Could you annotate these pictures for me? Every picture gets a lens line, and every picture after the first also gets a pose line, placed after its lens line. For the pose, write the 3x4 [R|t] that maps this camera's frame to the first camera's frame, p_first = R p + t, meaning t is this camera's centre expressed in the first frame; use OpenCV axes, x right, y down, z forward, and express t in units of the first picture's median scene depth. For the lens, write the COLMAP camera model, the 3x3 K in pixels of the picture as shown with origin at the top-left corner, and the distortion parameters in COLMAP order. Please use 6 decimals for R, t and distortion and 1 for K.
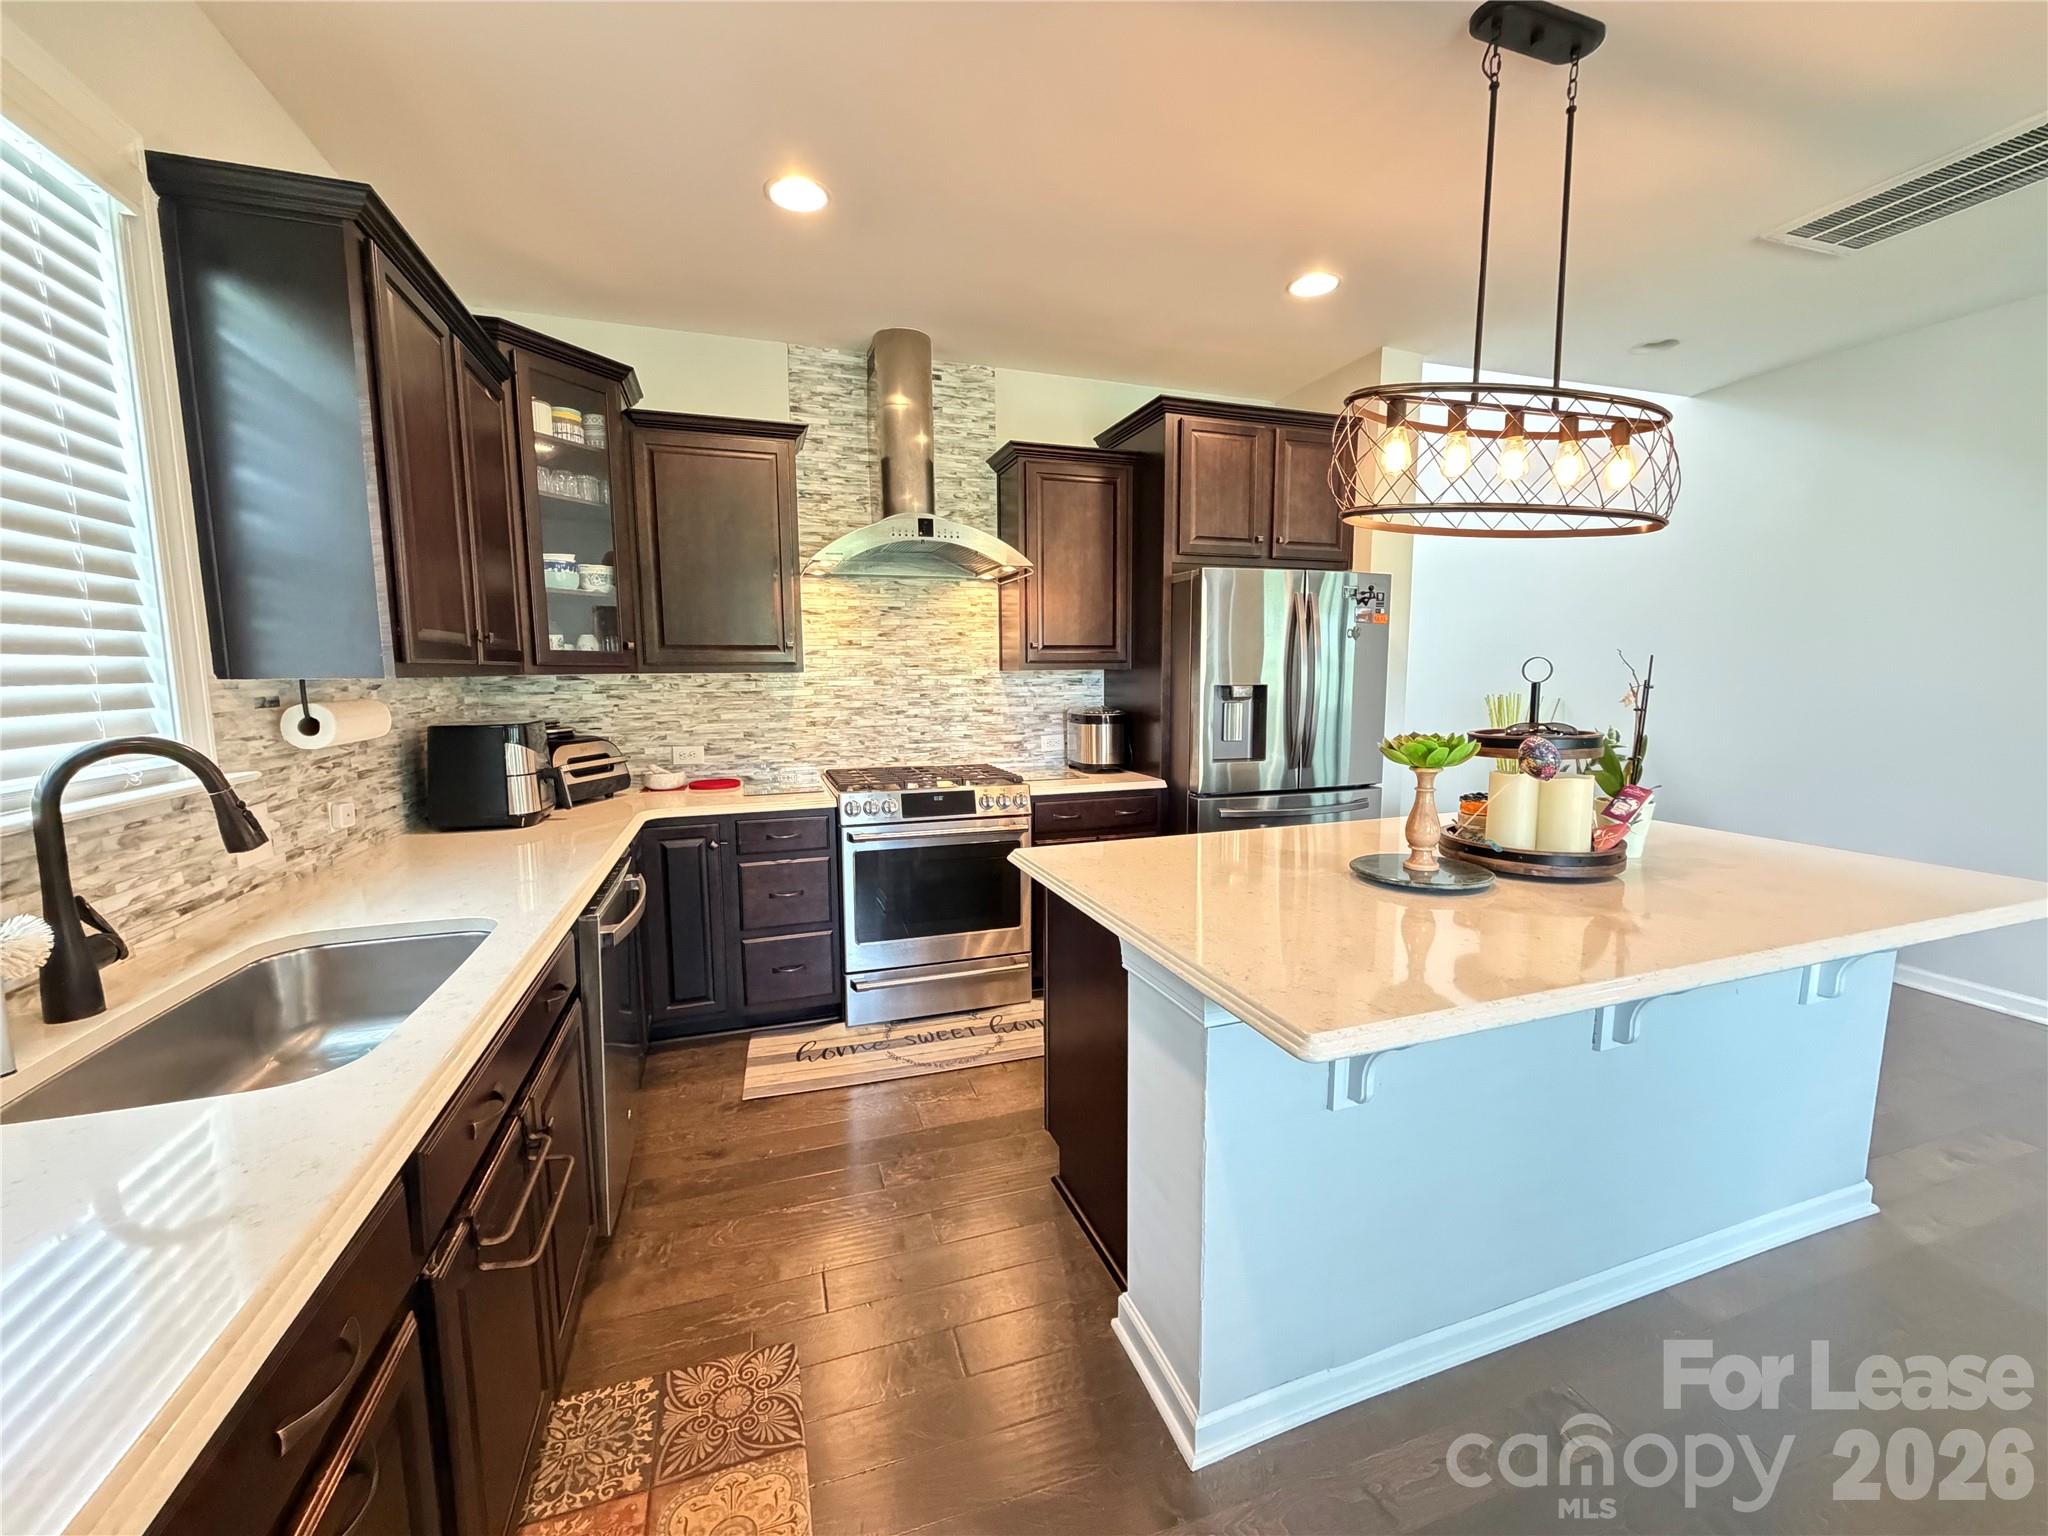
lens RADIAL K [[818.5, 0, 1027.3], [0, 818.5, 775.0], [0, 0, 1]] dist [0.004797, 0.000454]
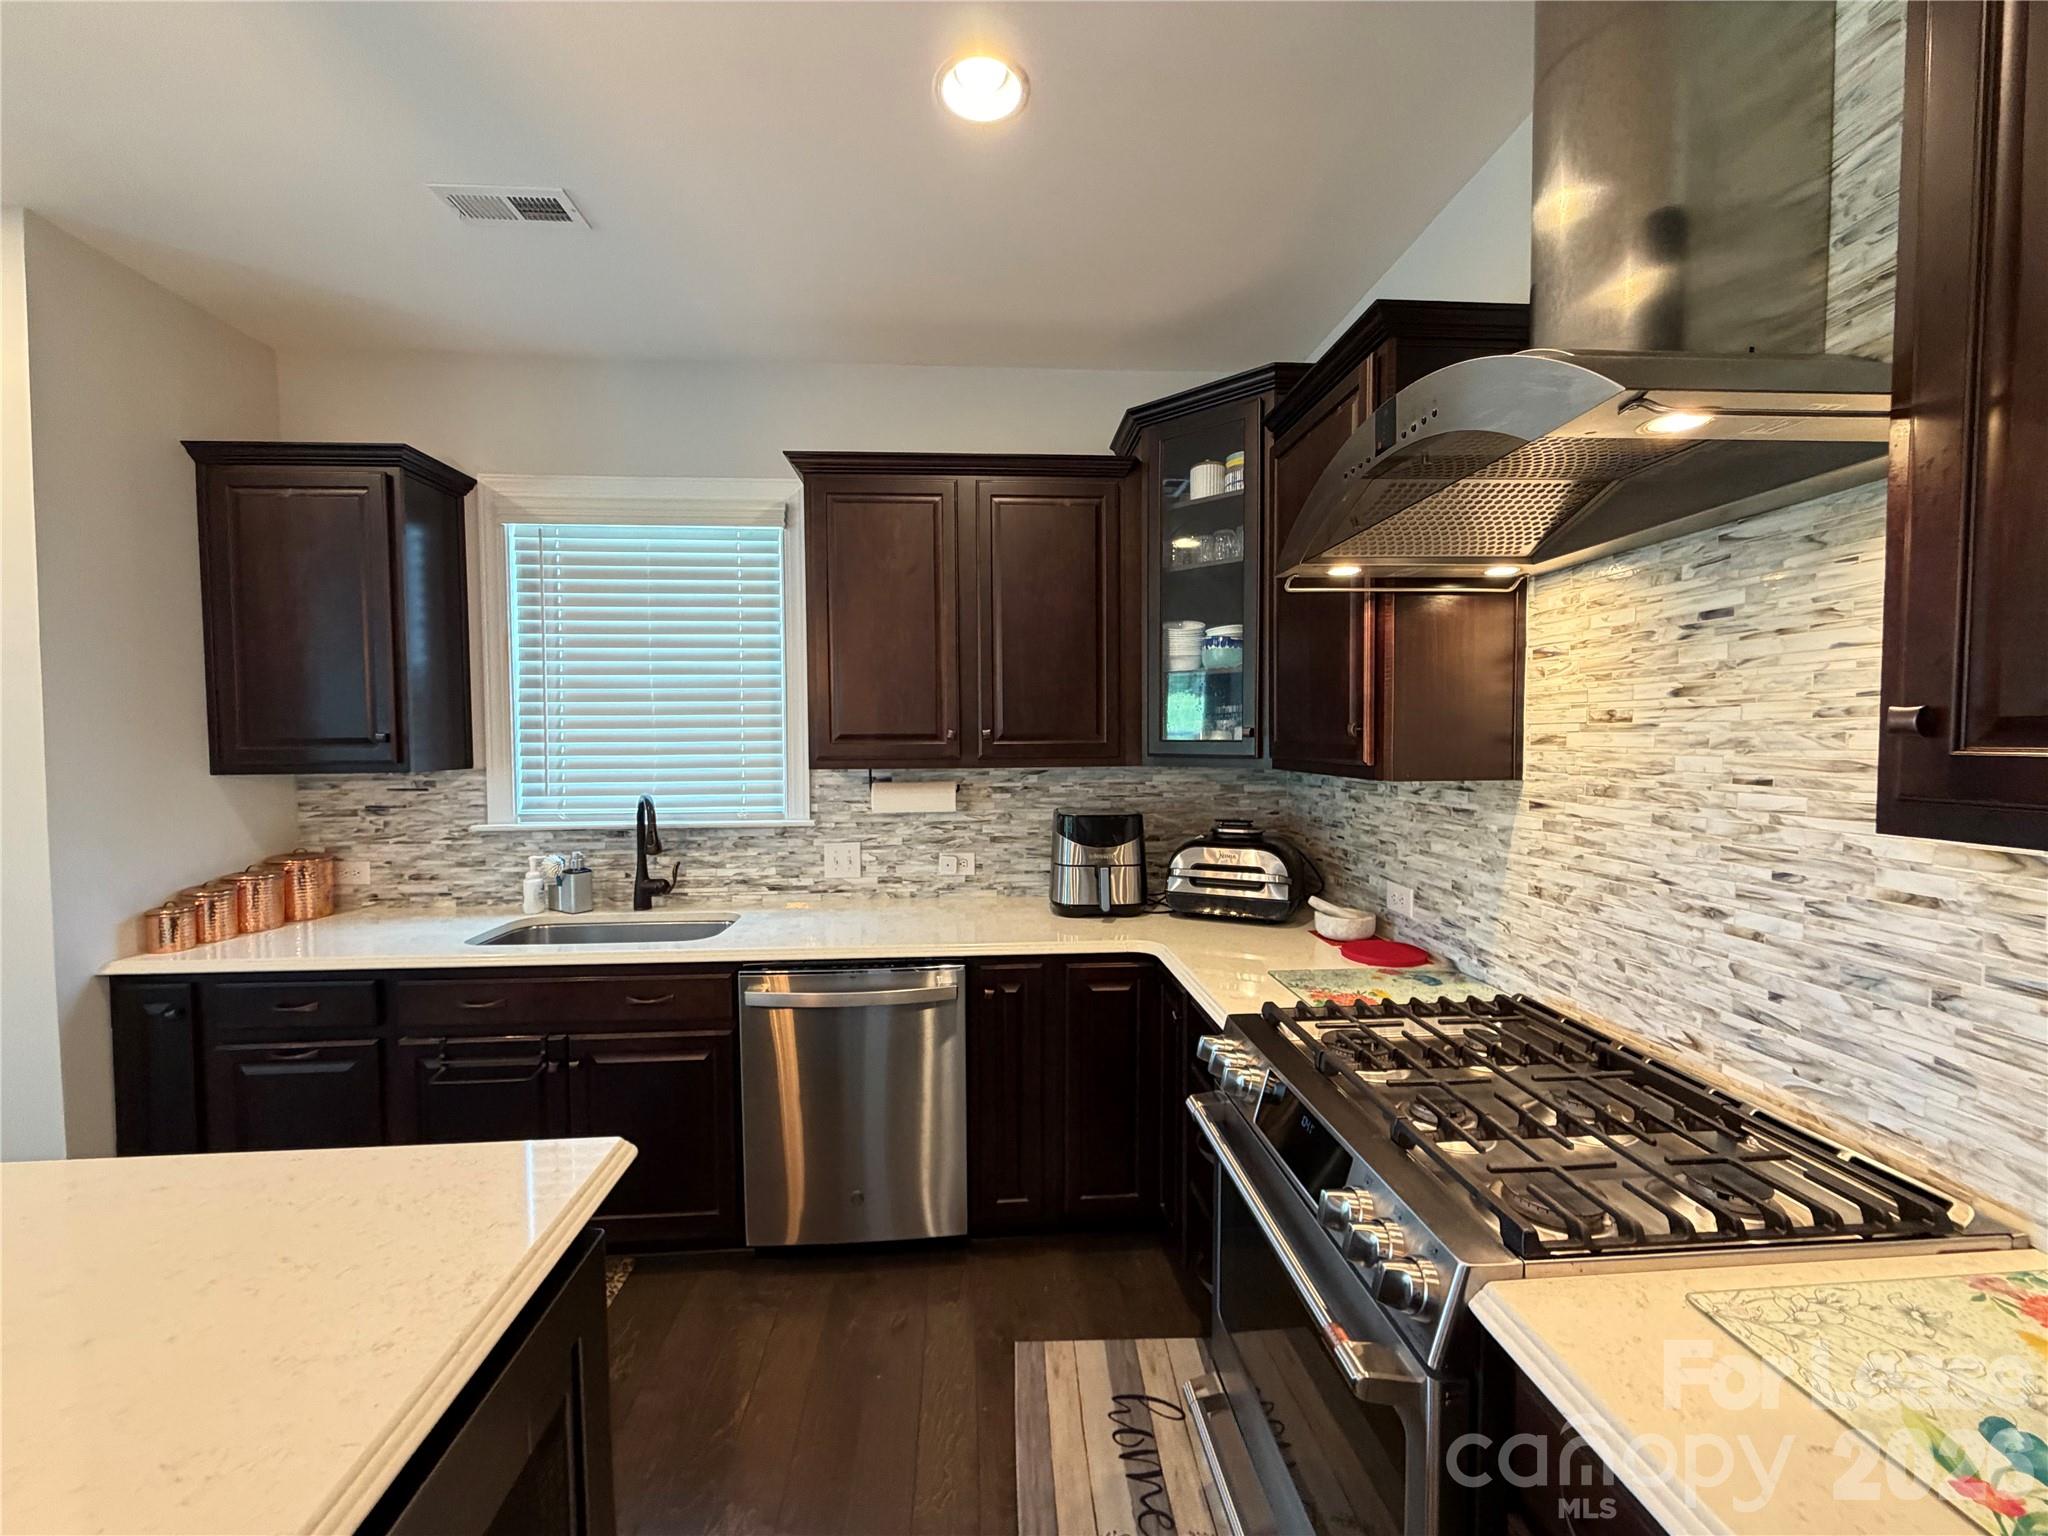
lens RADIAL K [[818.5, 0, 1019.6], [0, 818.5, 765.4], [0, 0, 1]] dist [0.004797, 0.000454]
pose [[-0.264747, 0.043901, -0.963318, 0.261657], [-0.115471, 0.990332, 0.076866, -0.136706], [0.957380, 0.131585, -0.257118, 0.839252]]
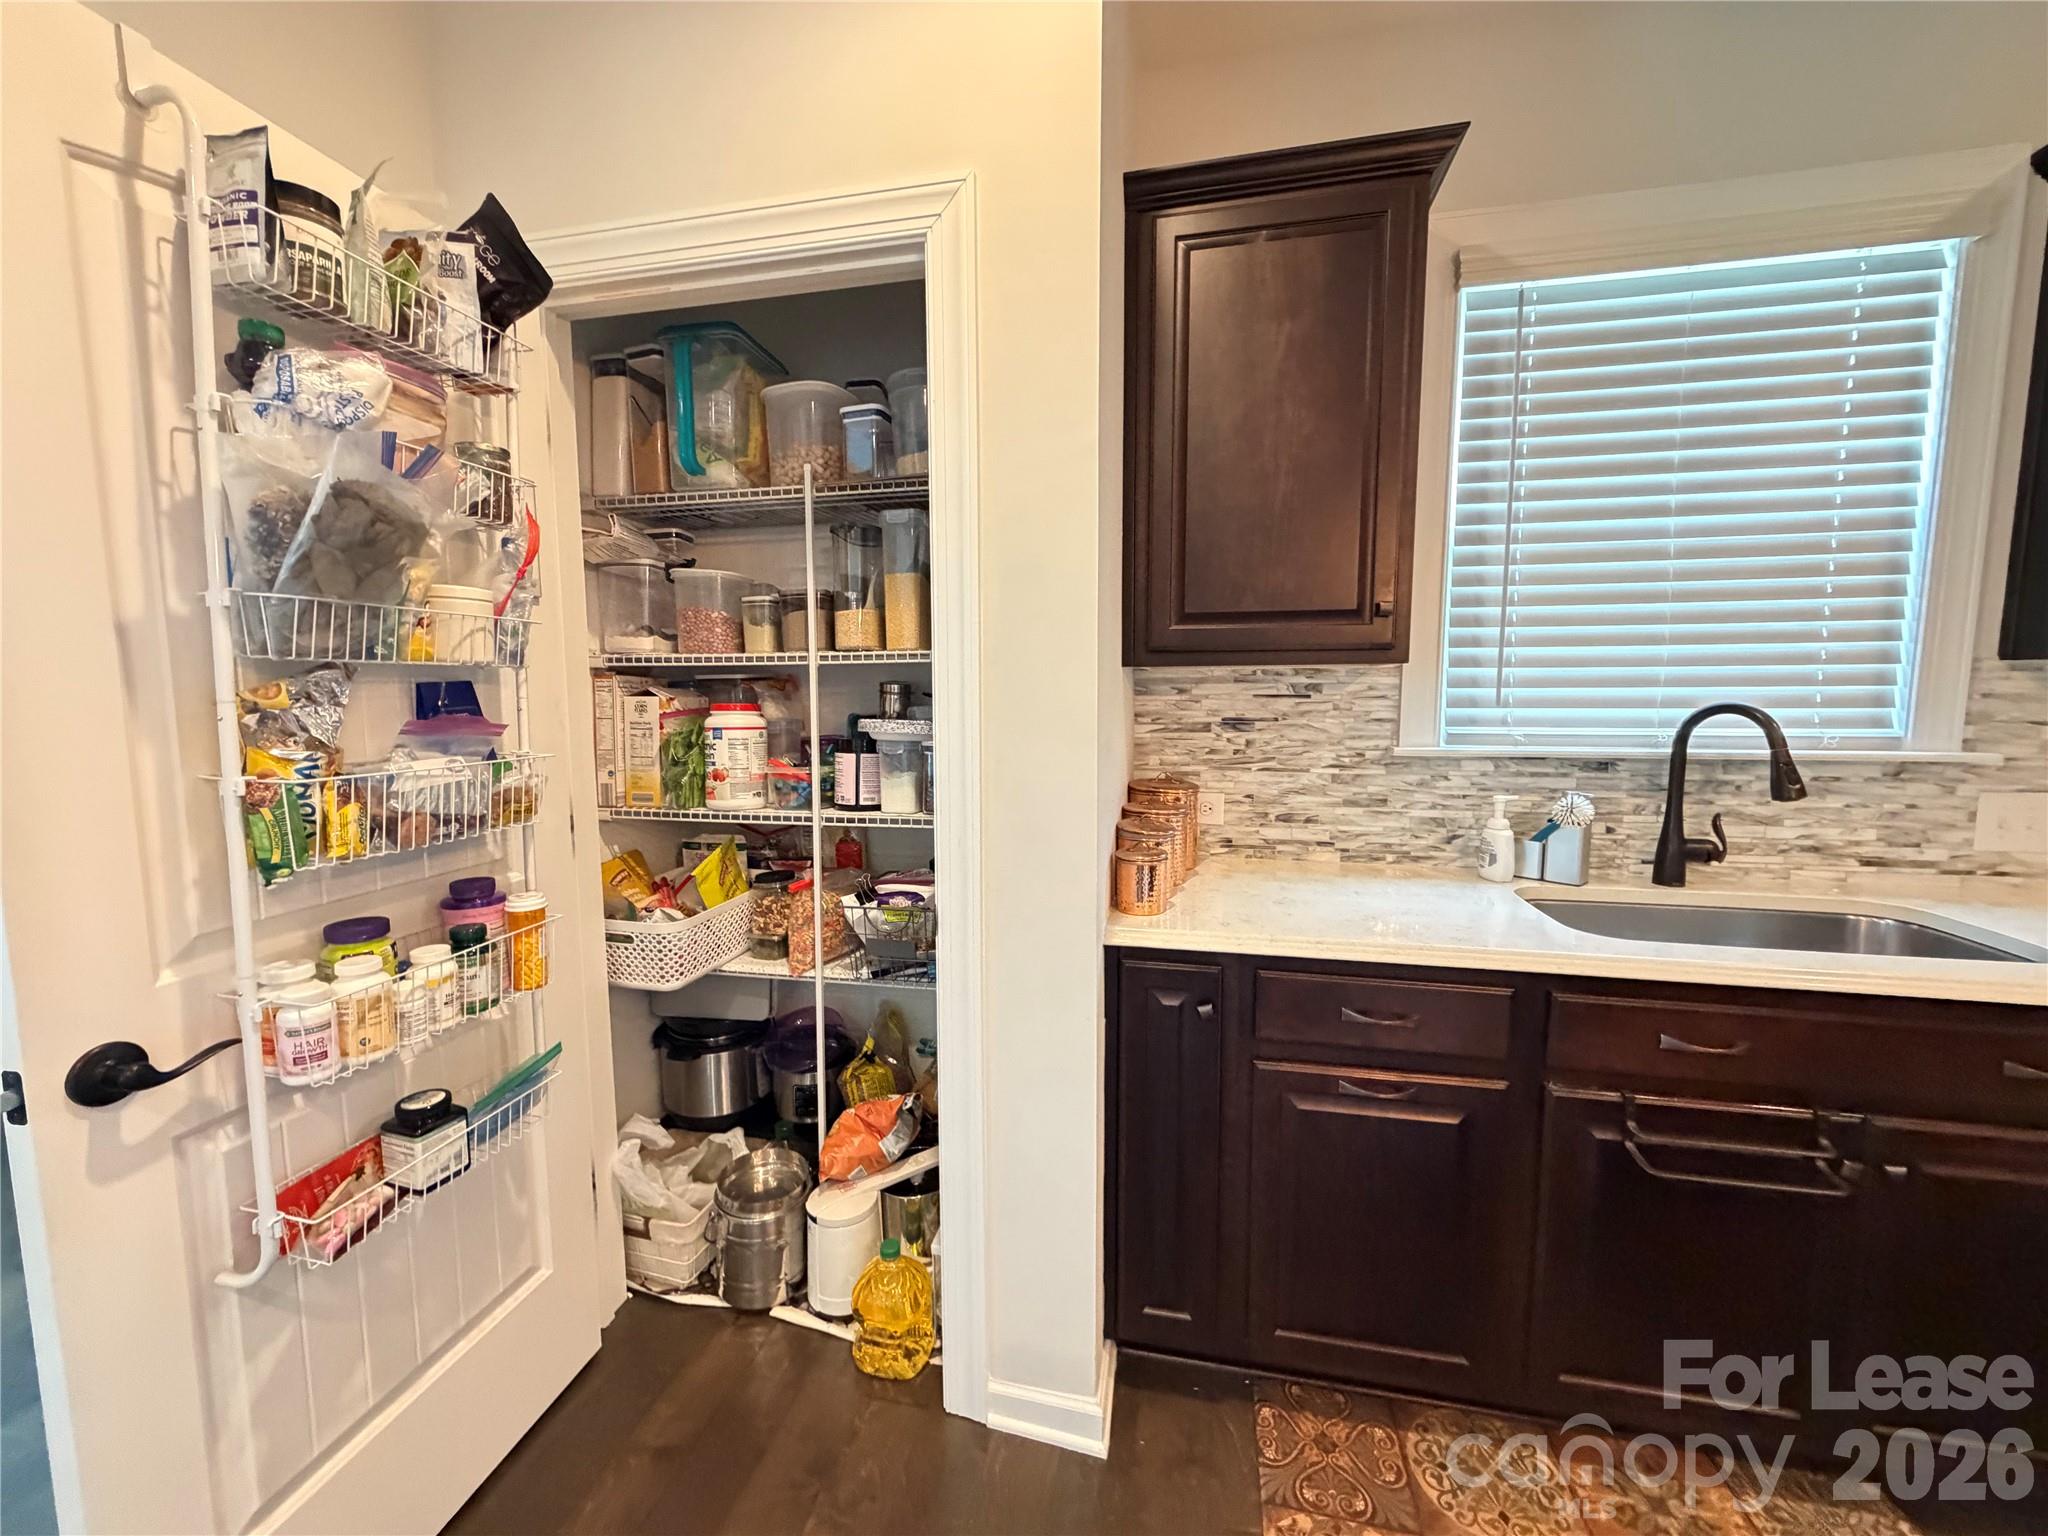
lens RADIAL K [[818.5, 0, 1021.3], [0, 818.5, 762.0], [0, 0, 1]] dist [0.004797, 0.000454]
pose [[-0.513709, 0.088334, -0.853405, 0.234862], [-0.101959, 0.981352, 0.162952, -0.017134], [0.851885, 0.170722, -0.495123, 0.226860]]
